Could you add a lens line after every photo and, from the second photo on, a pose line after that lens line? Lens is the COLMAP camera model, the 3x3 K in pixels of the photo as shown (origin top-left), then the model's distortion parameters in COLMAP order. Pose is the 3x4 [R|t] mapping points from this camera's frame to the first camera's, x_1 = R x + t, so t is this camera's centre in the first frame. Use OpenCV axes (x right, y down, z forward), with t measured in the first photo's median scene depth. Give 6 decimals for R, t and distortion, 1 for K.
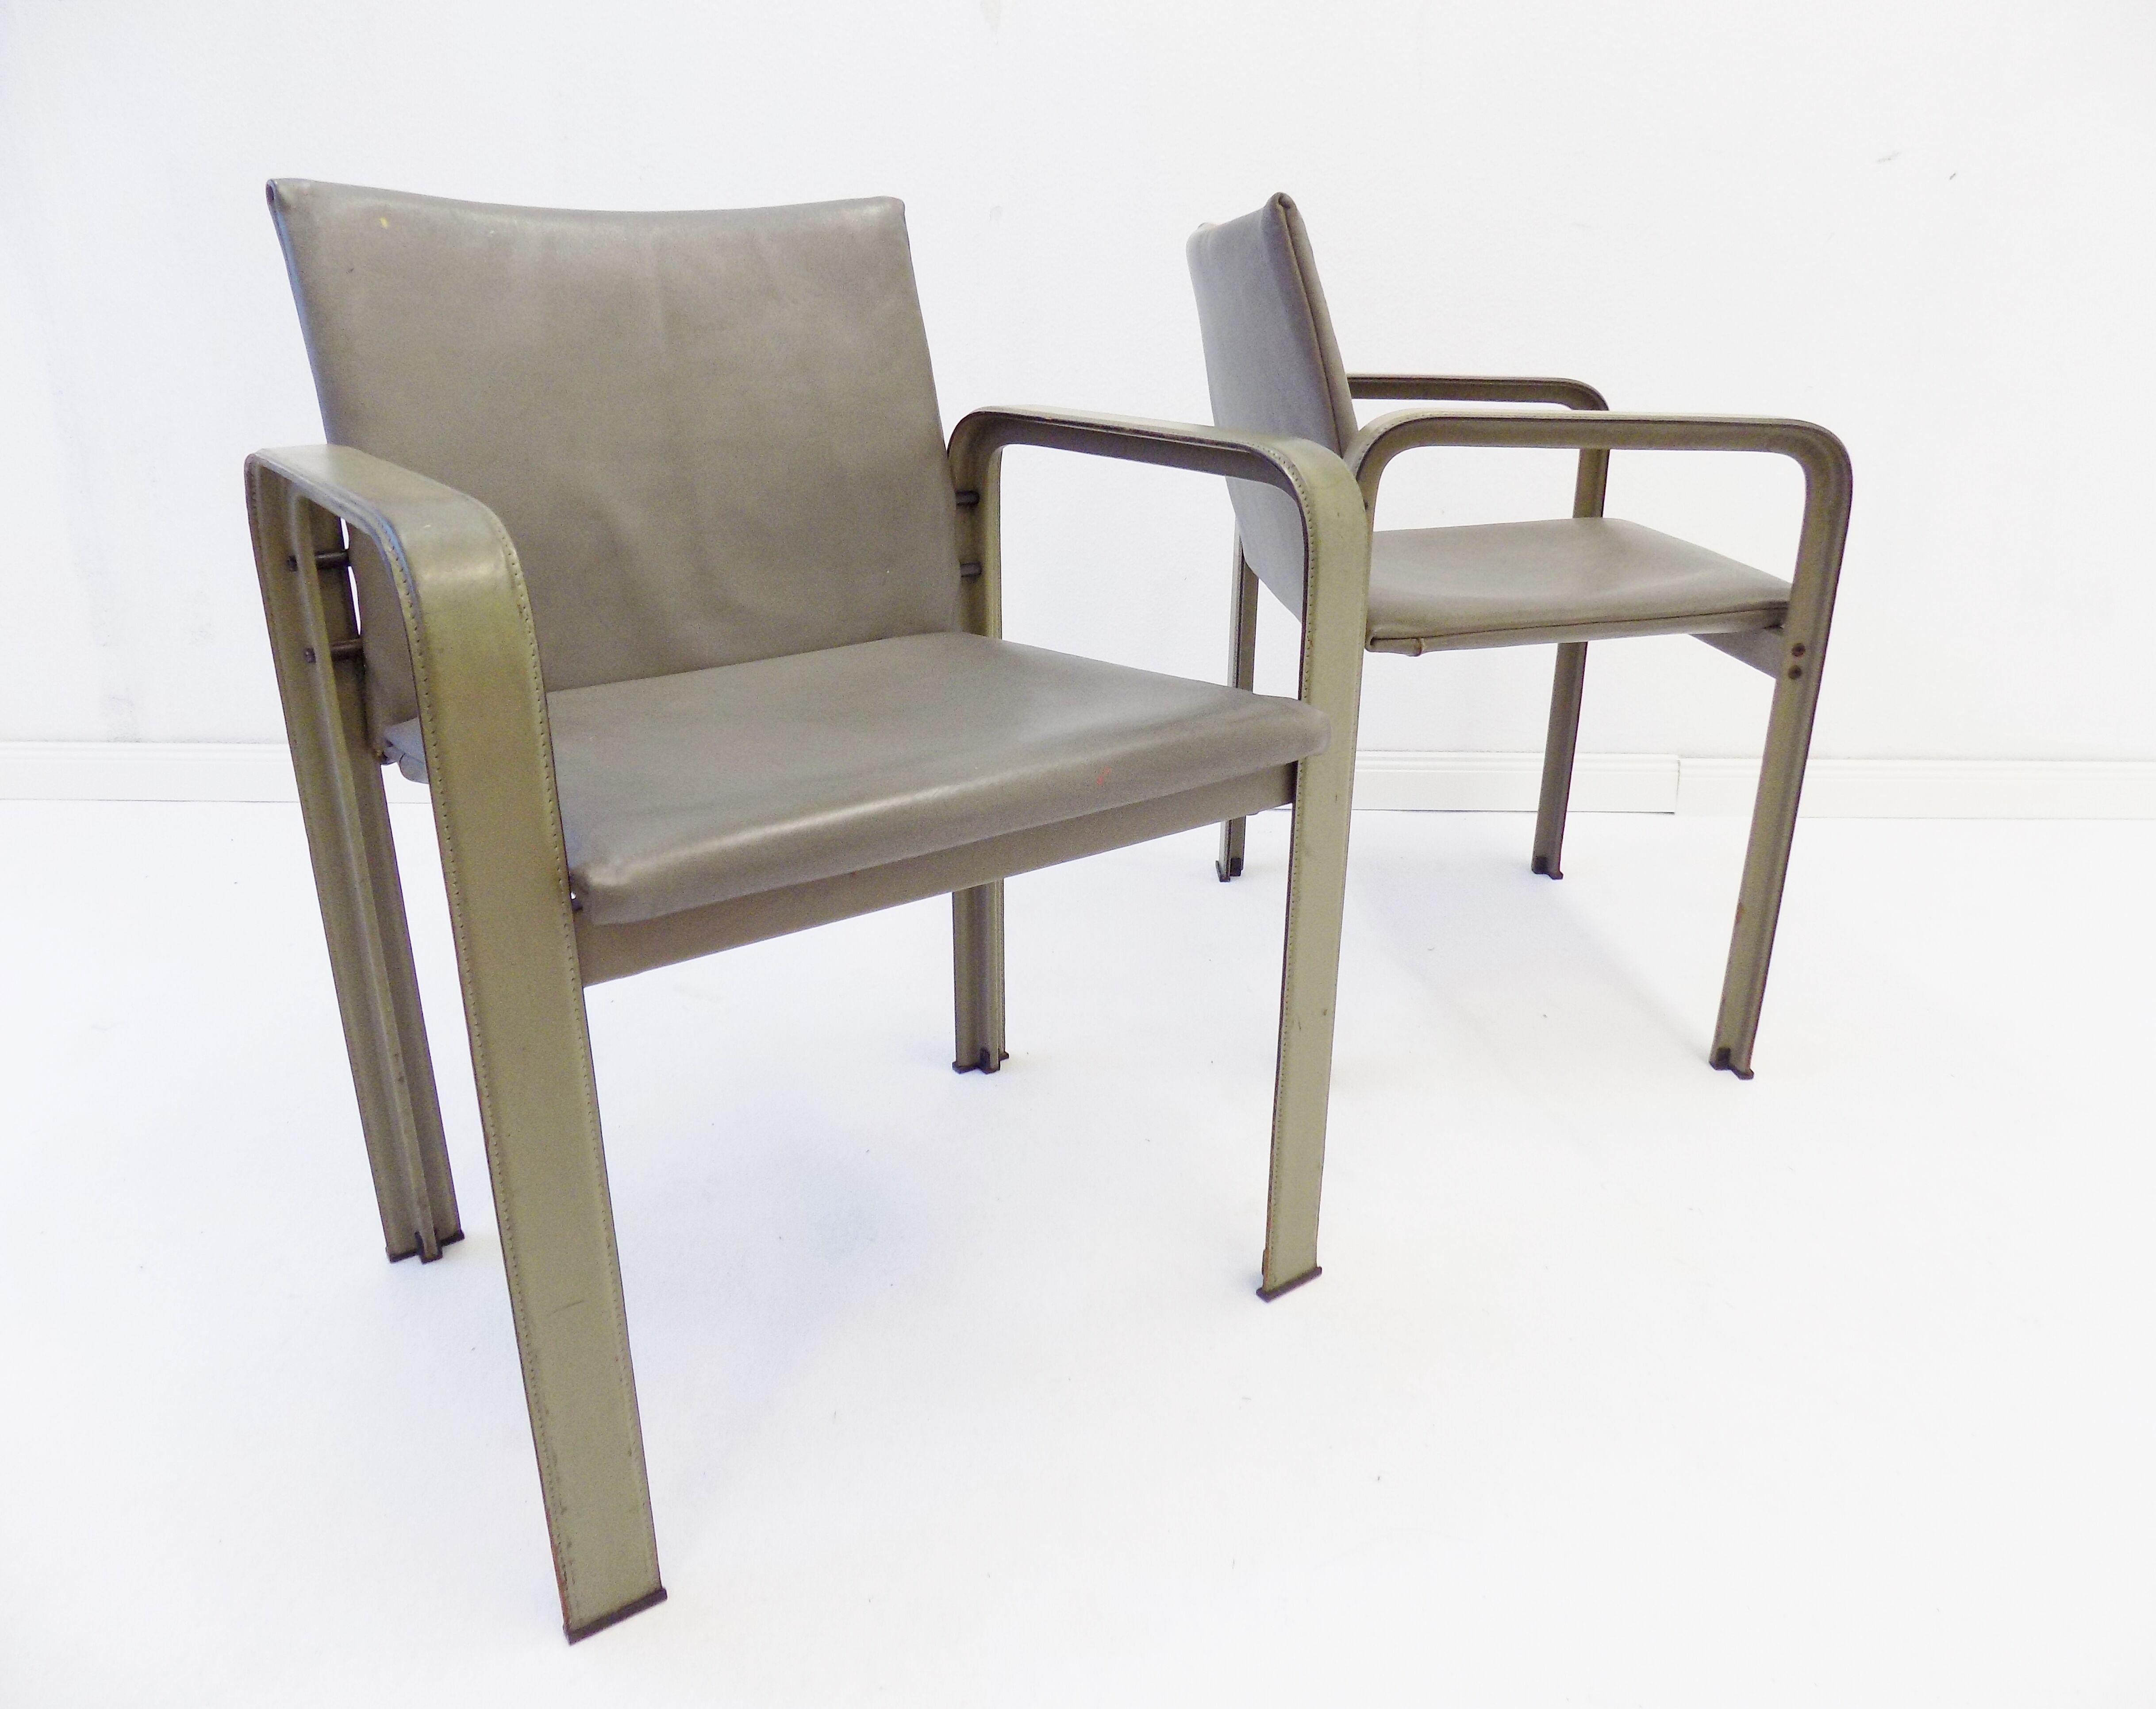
lens RADIAL K [[1507.5, 0, 1078.0], [0, 1507.5, 854.5], [0, 0, 1]] dist [-0.035855, -0.001511]
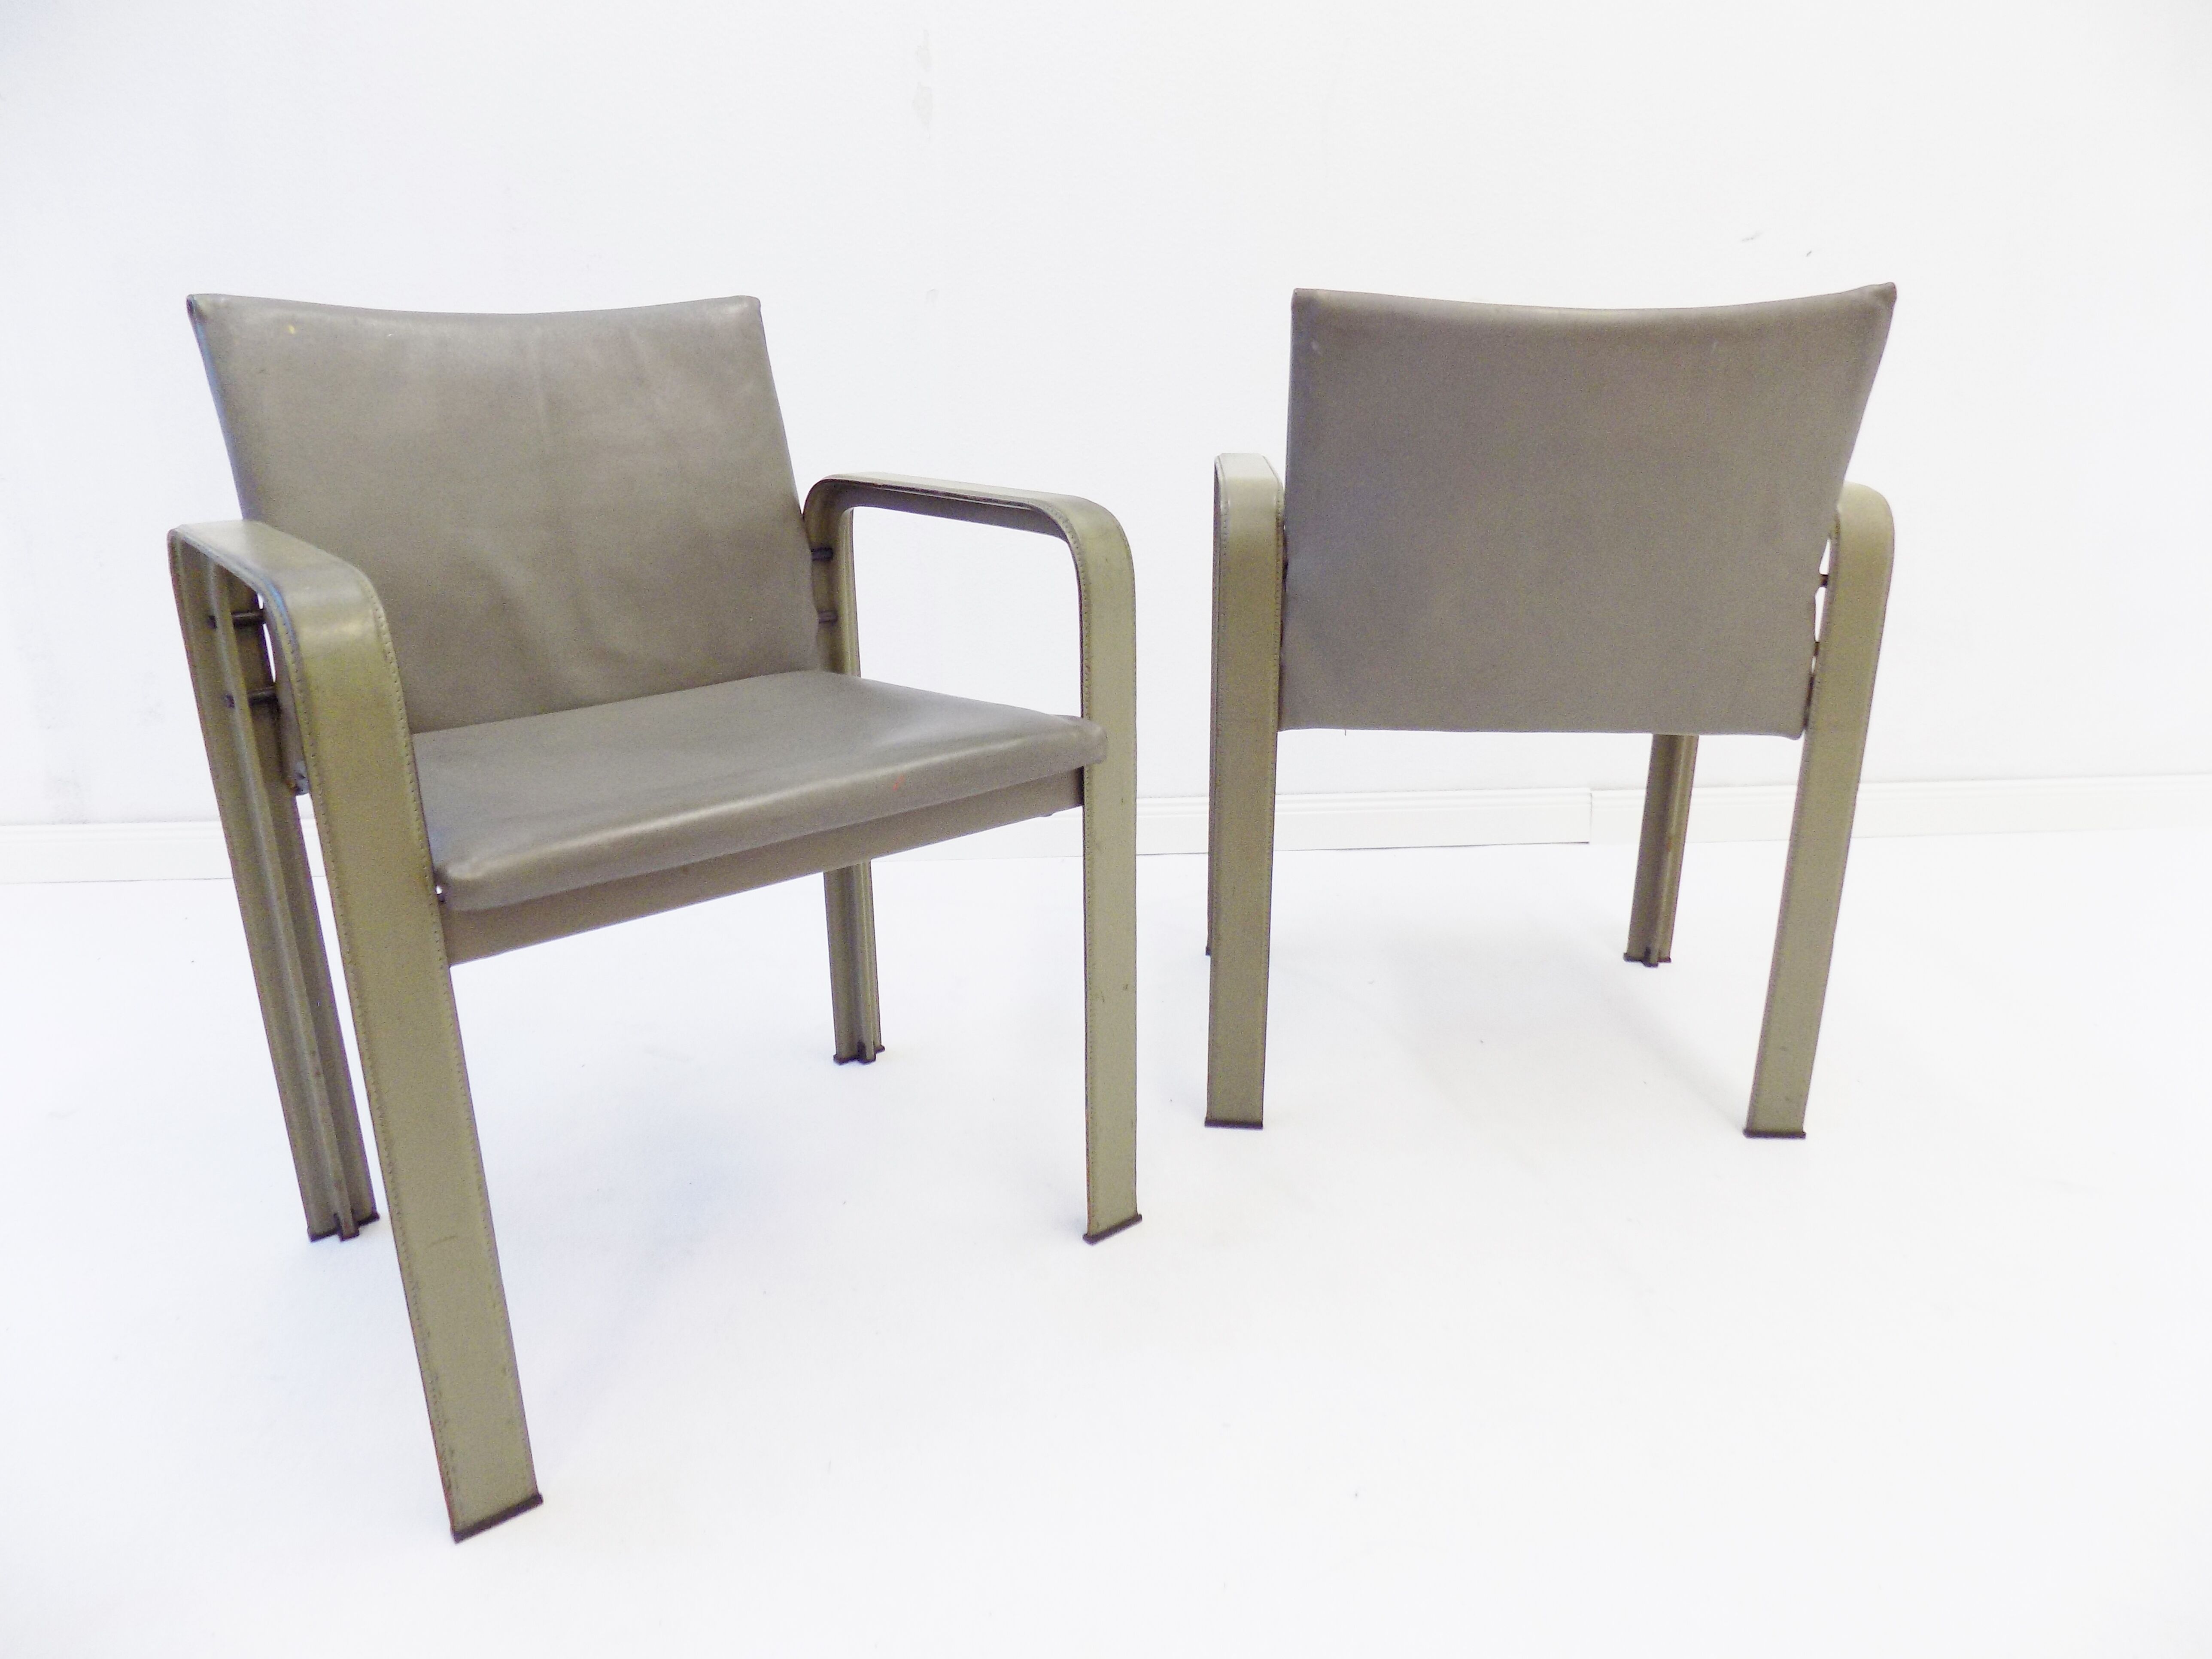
lens RADIAL K [[1461.7, 0, 1106.0], [0, 1461.7, 829.5], [0, 0, 1]] dist [-0.033975, 0.001793]
pose [[0.998501, -0.027294, 0.047442, 0.105692], [0.029238, 0.998741, -0.040766, 0.030808], [-0.046270, 0.042092, 0.998042, -0.139889]]
